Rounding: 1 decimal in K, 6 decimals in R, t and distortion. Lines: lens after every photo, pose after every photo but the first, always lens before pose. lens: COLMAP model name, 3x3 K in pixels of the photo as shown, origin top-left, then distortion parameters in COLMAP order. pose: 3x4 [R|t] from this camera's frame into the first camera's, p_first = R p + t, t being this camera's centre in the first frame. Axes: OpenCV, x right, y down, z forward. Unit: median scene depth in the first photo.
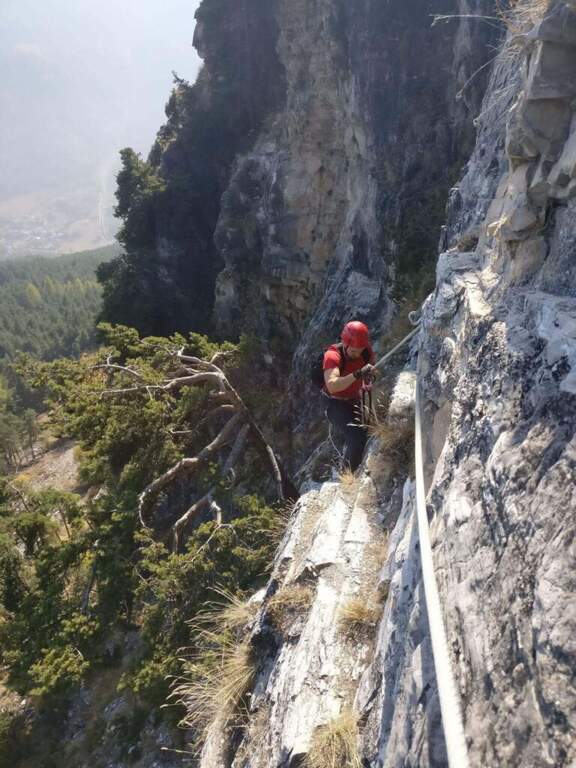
lens RADIAL K [[615.6, 0, 286.8], [0, 615.6, 381.2], [0, 0, 1]] dist [0.043528, -0.007656]
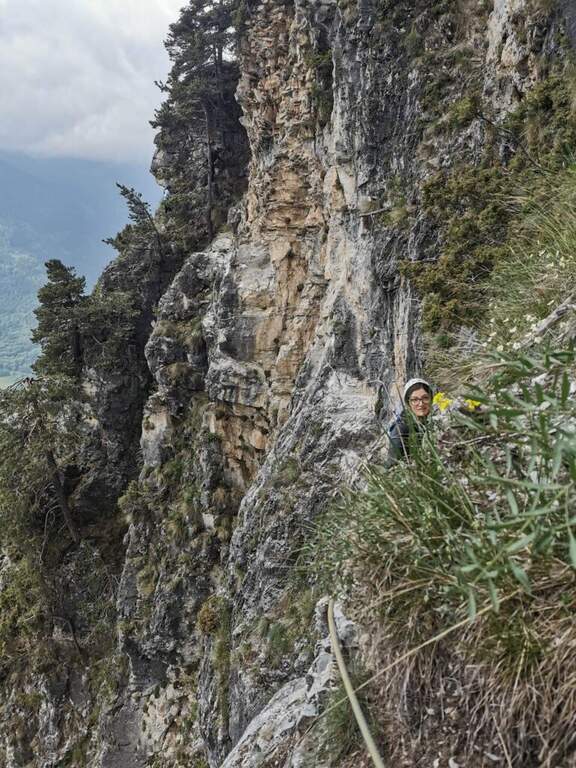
lens RADIAL K [[615.6, 0, 287.3], [0, 615.6, 380.1], [0, 0, 1]] dist [0.043528, -0.007656]
pose [[0.997710, 0.041460, 0.053435, 0.018010], [-0.023361, 0.952700, -0.303014, 0.027952], [-0.063470, 0.301072, 0.951487, 0.317788]]
